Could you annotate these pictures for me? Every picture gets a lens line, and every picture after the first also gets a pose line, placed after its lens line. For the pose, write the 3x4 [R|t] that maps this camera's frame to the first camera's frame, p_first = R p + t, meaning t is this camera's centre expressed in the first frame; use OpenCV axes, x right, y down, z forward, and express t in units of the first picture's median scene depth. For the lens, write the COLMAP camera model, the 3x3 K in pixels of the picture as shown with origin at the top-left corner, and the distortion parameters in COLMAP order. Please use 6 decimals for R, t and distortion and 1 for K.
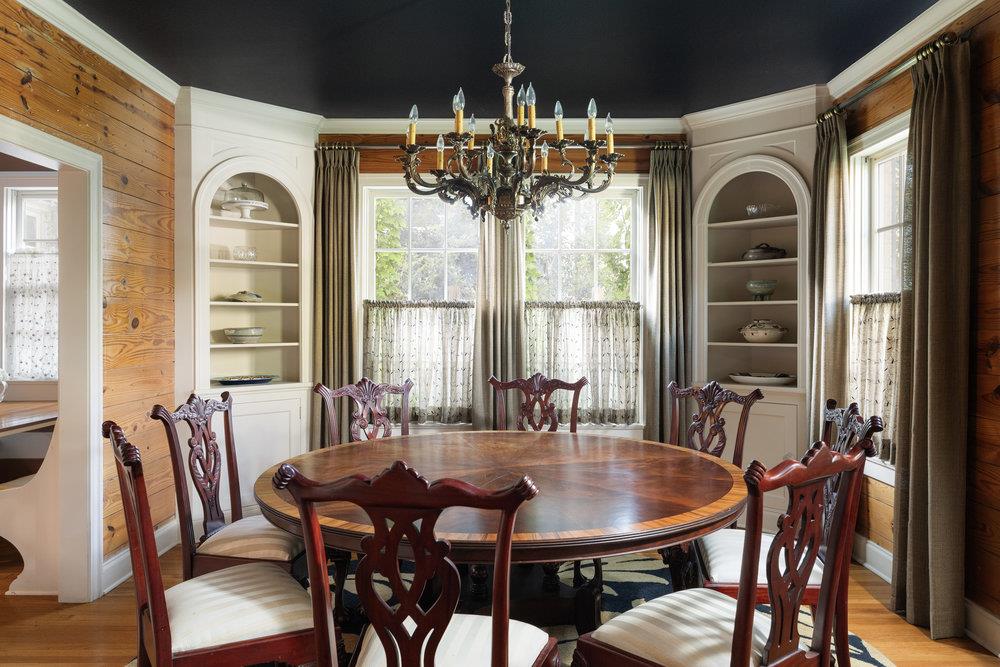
lens RADIAL K [[711.3, 0, 500.0], [0, 711.3, 333.5], [0, 0, 1]] dist [-0.003952, 0.005579]
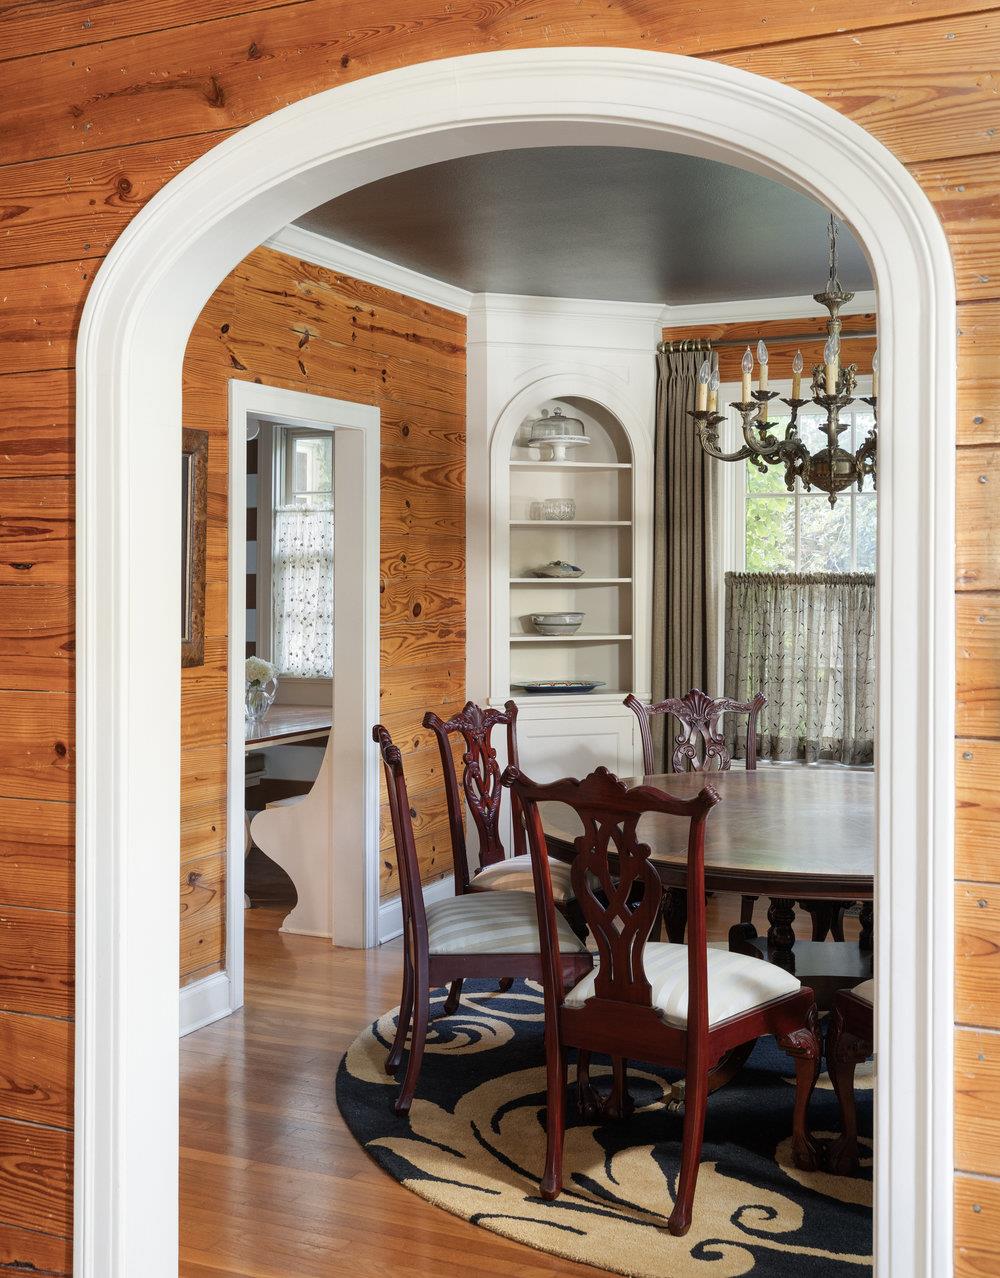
lens RADIAL K [[1496.6, 0, 500.0], [0, 1496.6, 639.0], [0, 0, 1]] dist [-0.003970, -0.001984]
pose [[0.903241, 0.019409, -0.428695, 0.261245], [-0.006877, 0.999503, 0.030763, -0.031838], [0.429079, -0.024838, 0.902925, -0.425120]]
